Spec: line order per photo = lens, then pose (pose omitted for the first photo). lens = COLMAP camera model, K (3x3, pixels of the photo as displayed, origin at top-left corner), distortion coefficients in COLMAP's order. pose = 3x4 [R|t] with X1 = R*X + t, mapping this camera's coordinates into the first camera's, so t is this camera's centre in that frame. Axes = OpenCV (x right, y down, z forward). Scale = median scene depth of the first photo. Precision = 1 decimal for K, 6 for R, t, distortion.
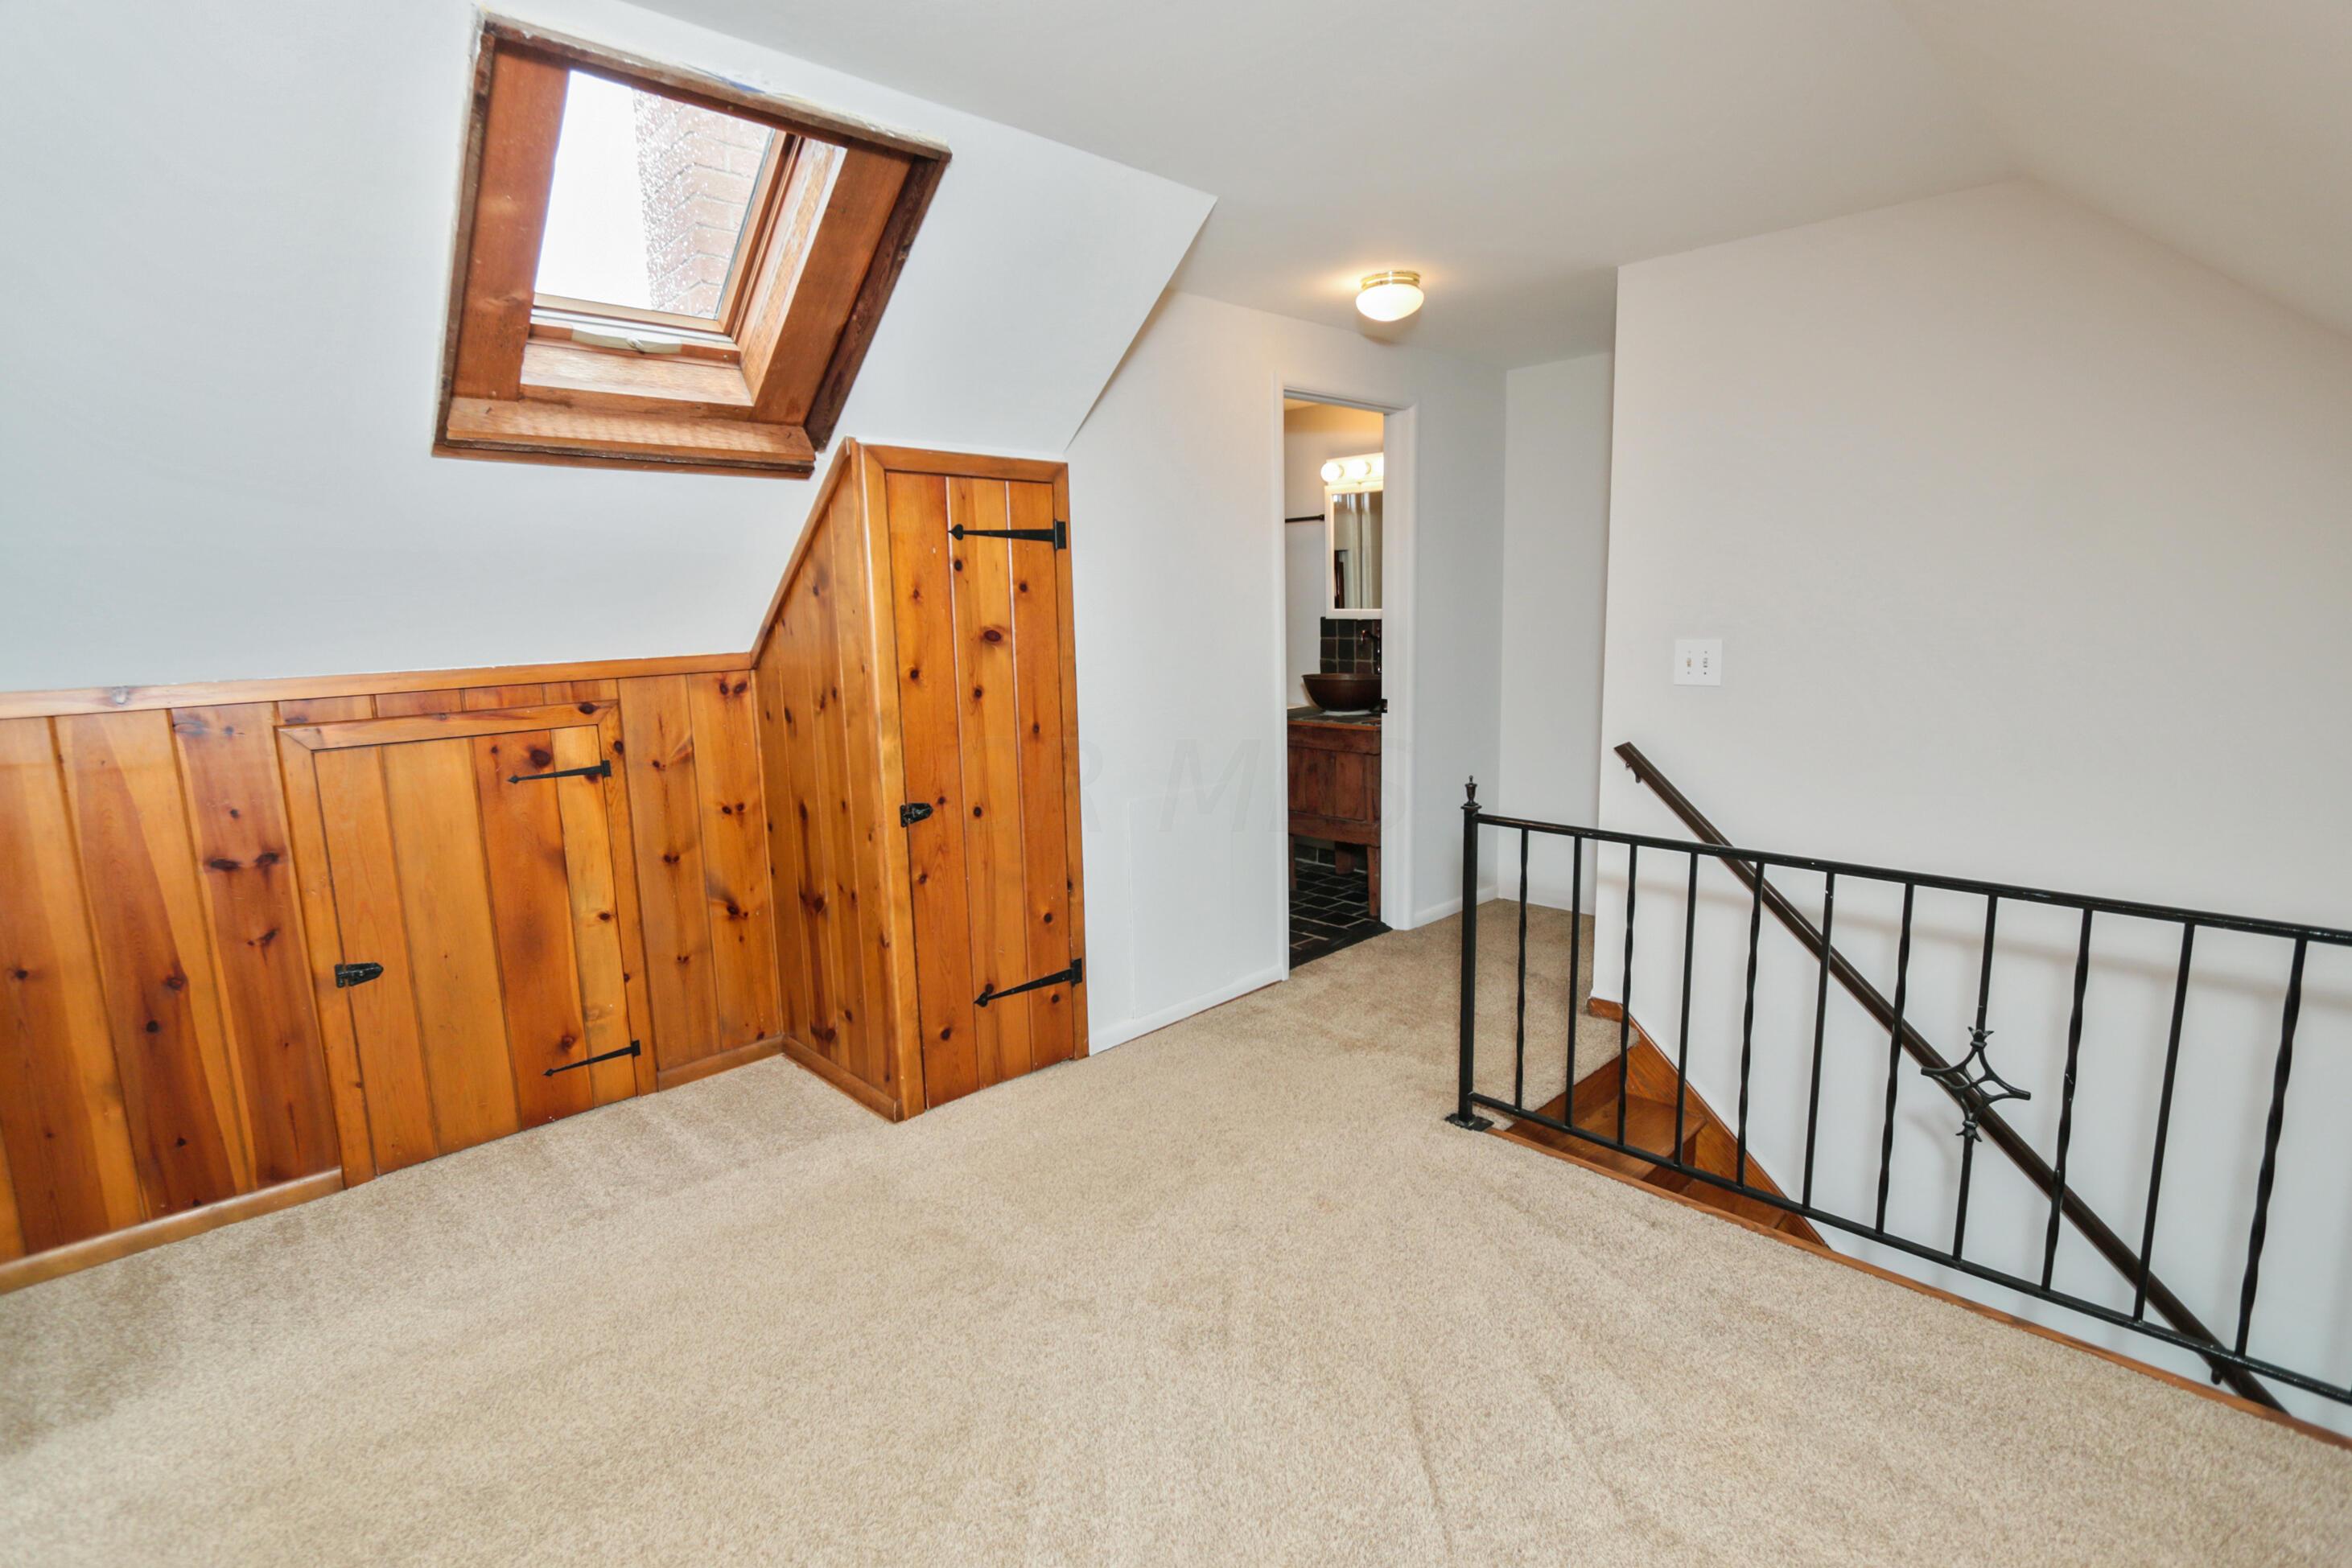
lens RADIAL K [[1101.7, 0, 1176.5], [0, 1101.7, 778.5], [0, 0, 1]] dist [-0.016481, 0.000774]
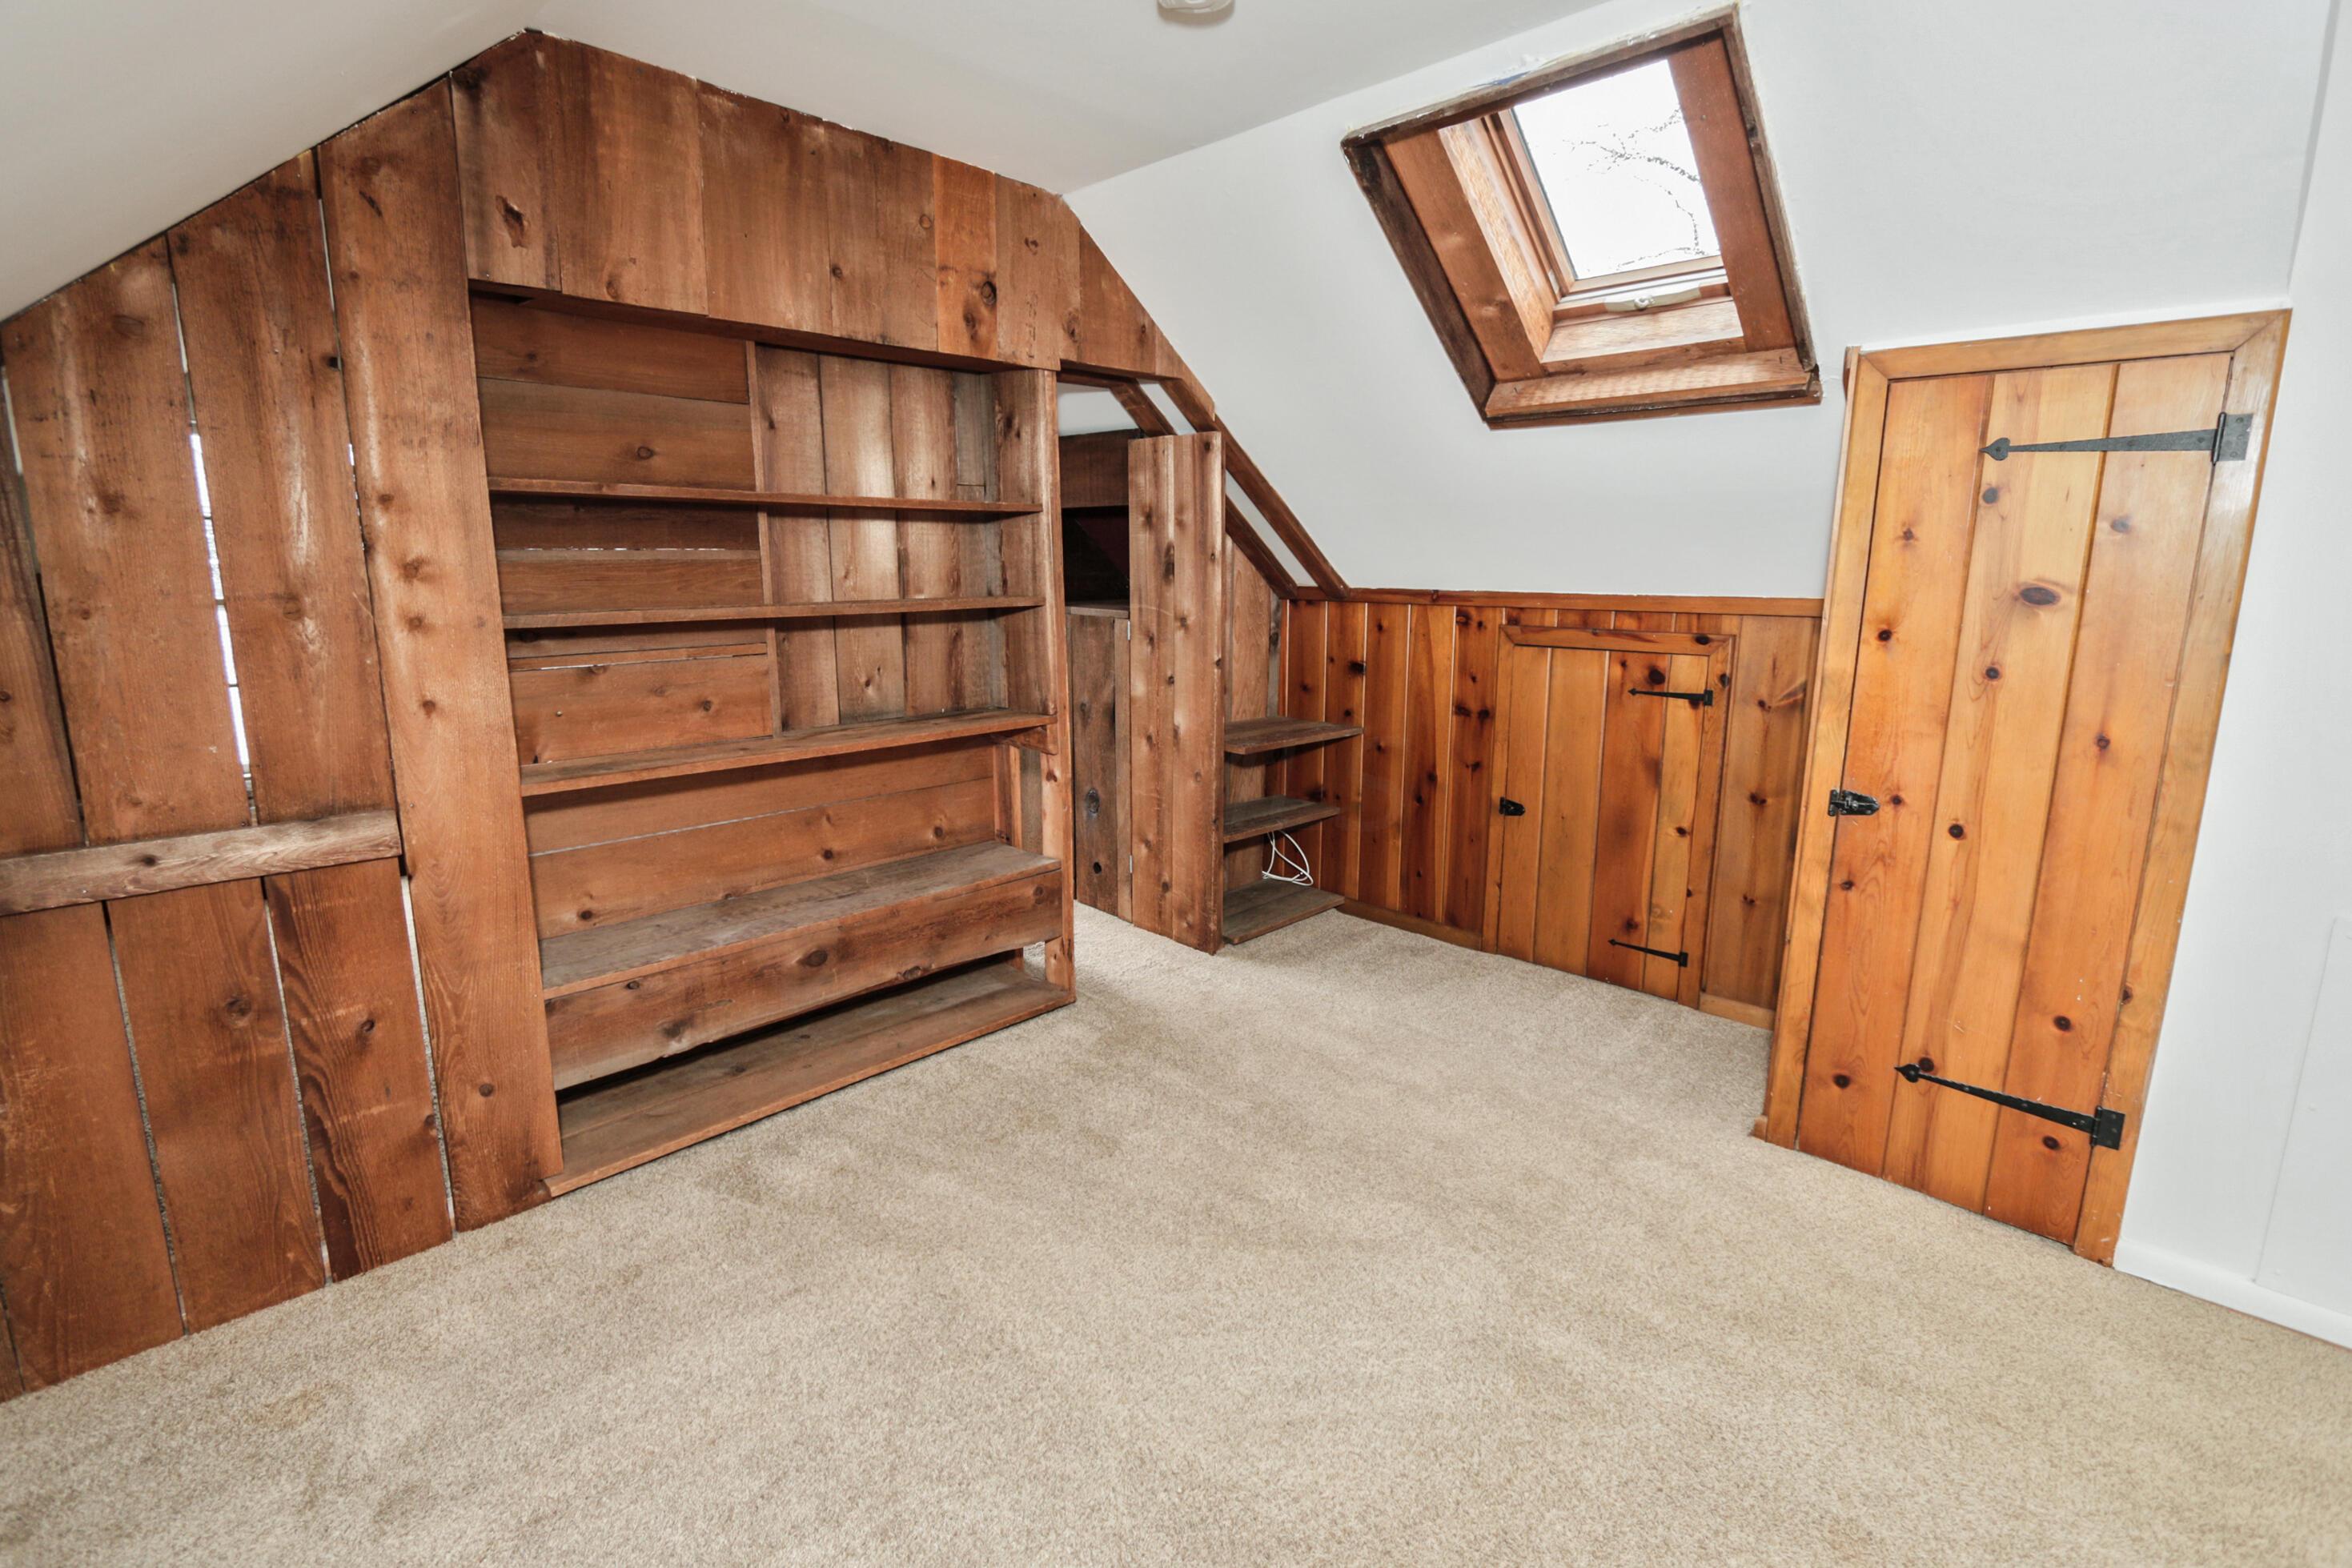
lens RADIAL K [[1101.7, 0, 1176.5], [0, 1101.7, 778.5], [0, 0, 1]] dist [-0.016481, 0.000774]
pose [[0.010560, 0.218362, -0.975811, 0.538237], [-0.159326, 0.963765, 0.213943, -0.079818], [0.987169, 0.153213, 0.044969, 0.453529]]
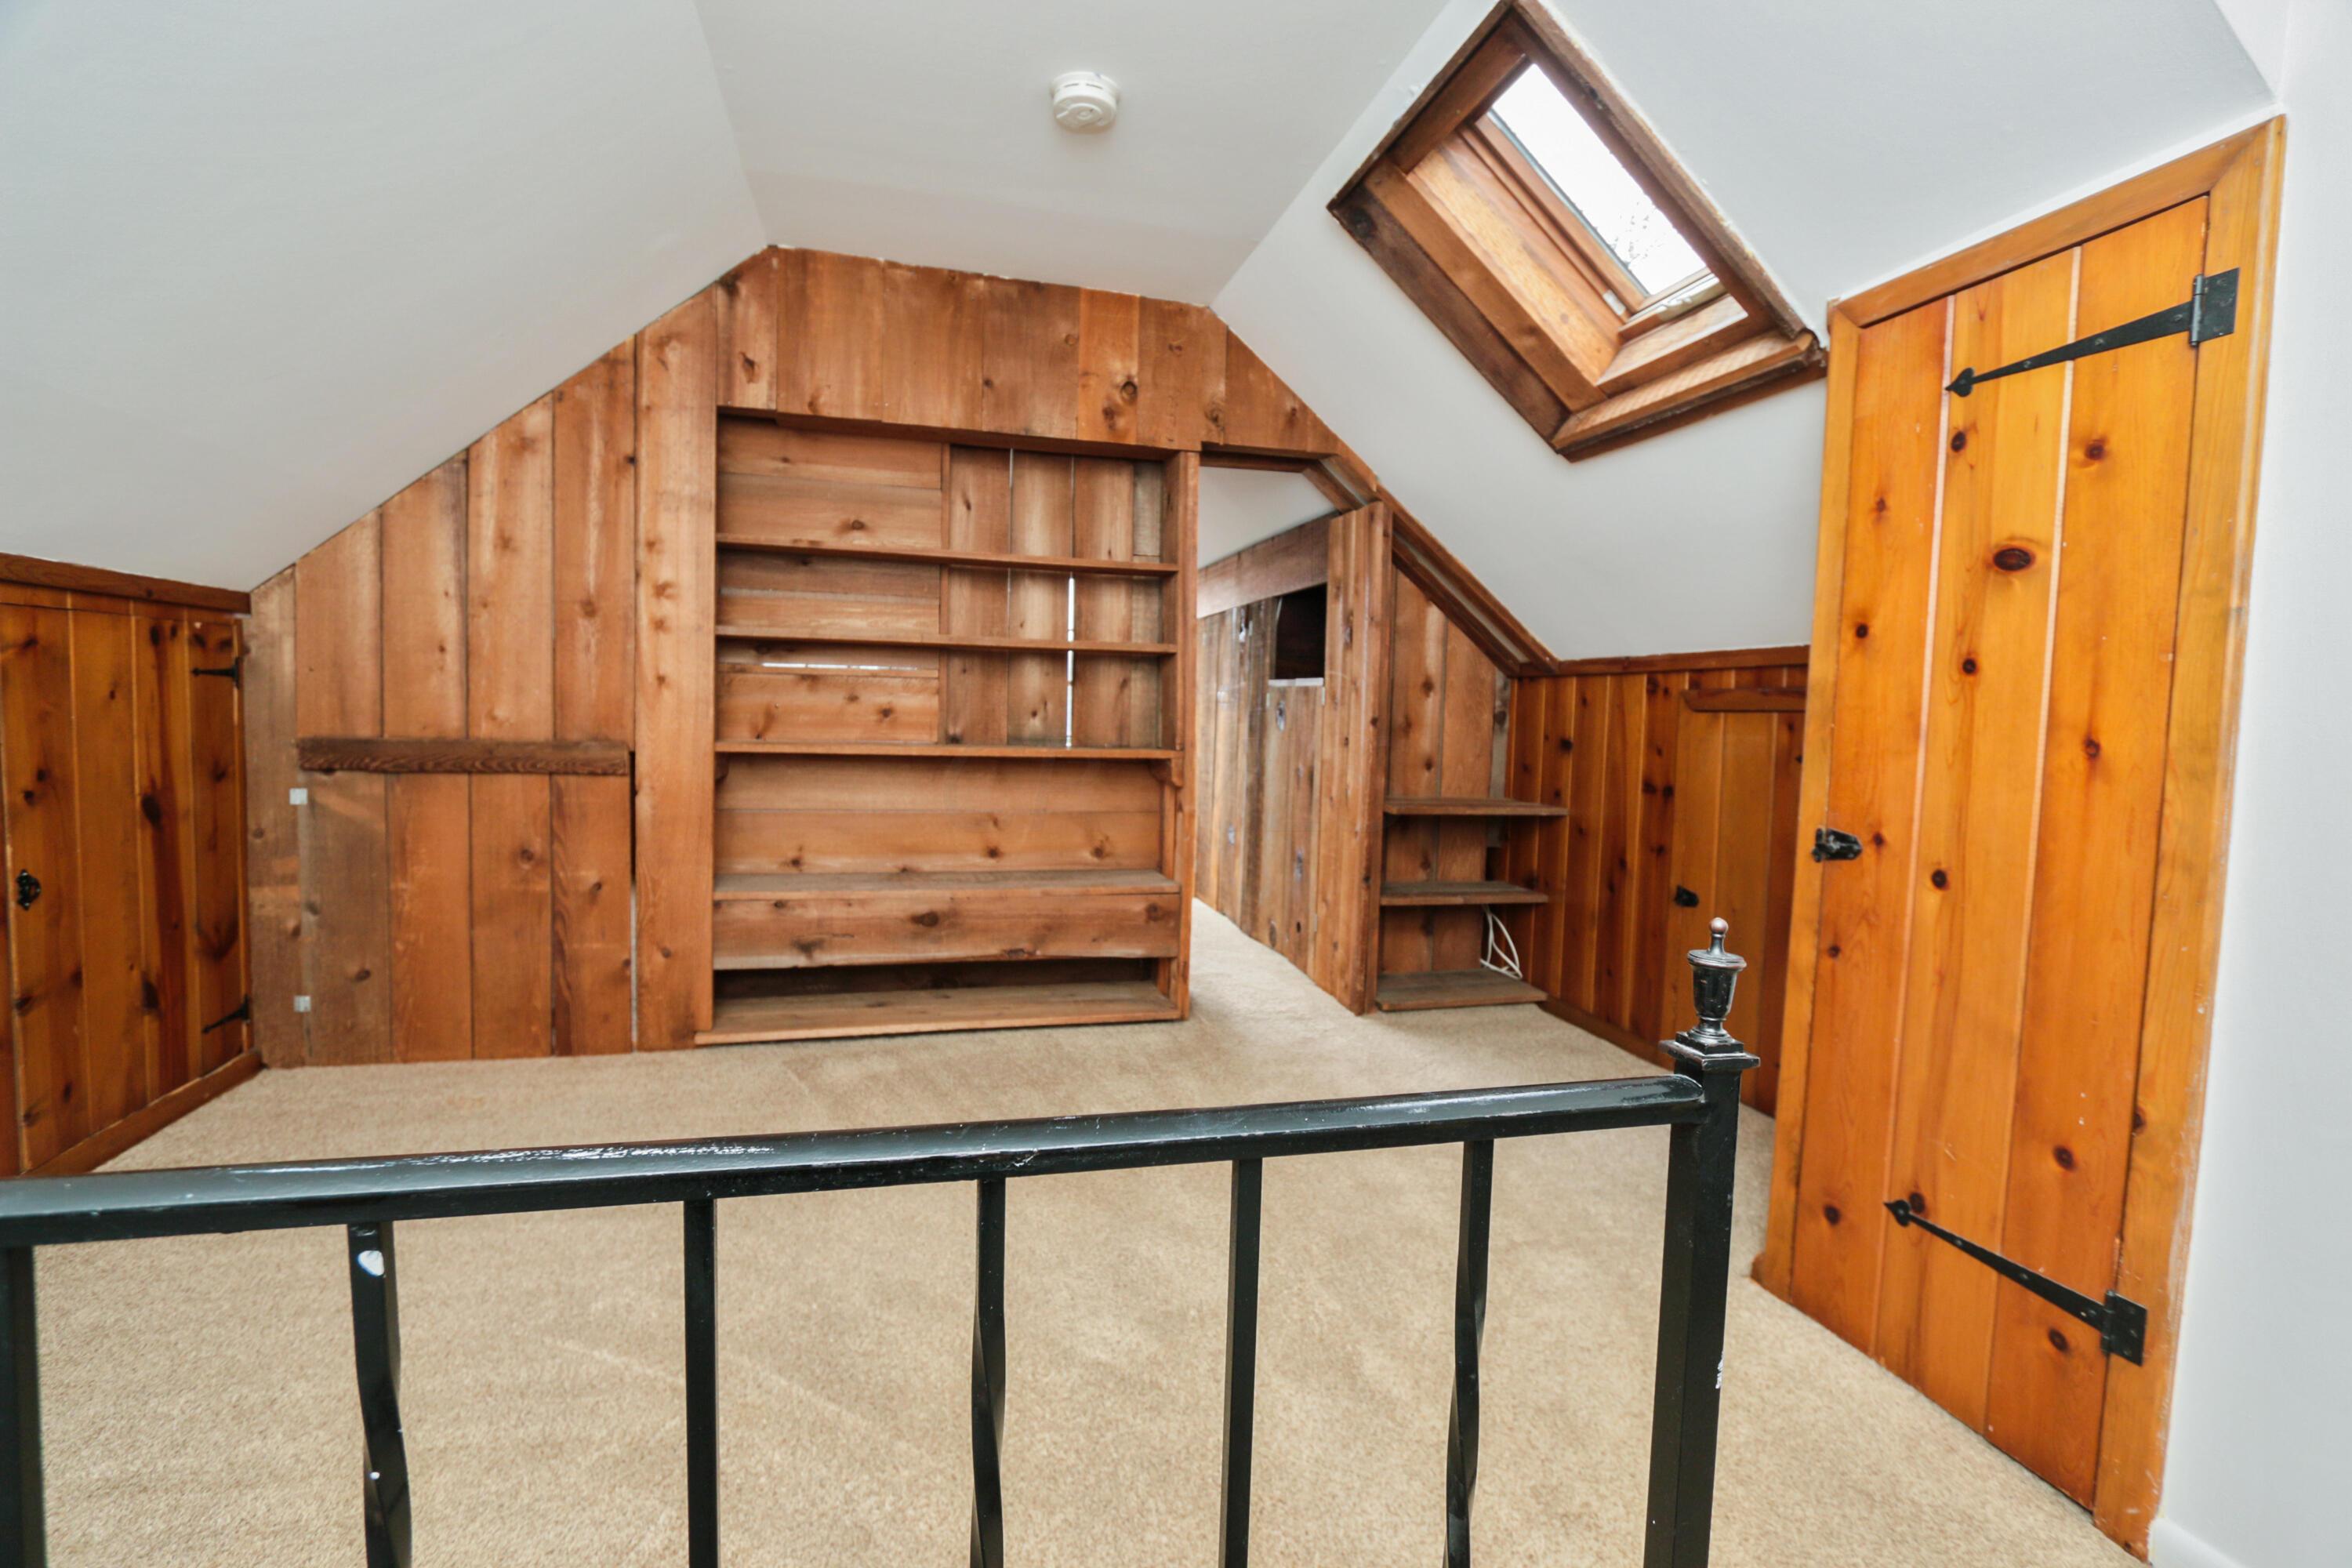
lens RADIAL K [[1077.8, 0, 1173.7], [0, 1077.8, 783.7], [0, 0, 1]] dist [-0.015999, 0.003108]
pose [[-0.502262, 0.066934, -0.862121, 0.492534], [-0.153328, 0.974308, 0.164971, -0.048131], [0.851013, 0.215046, -0.479095, 0.942095]]
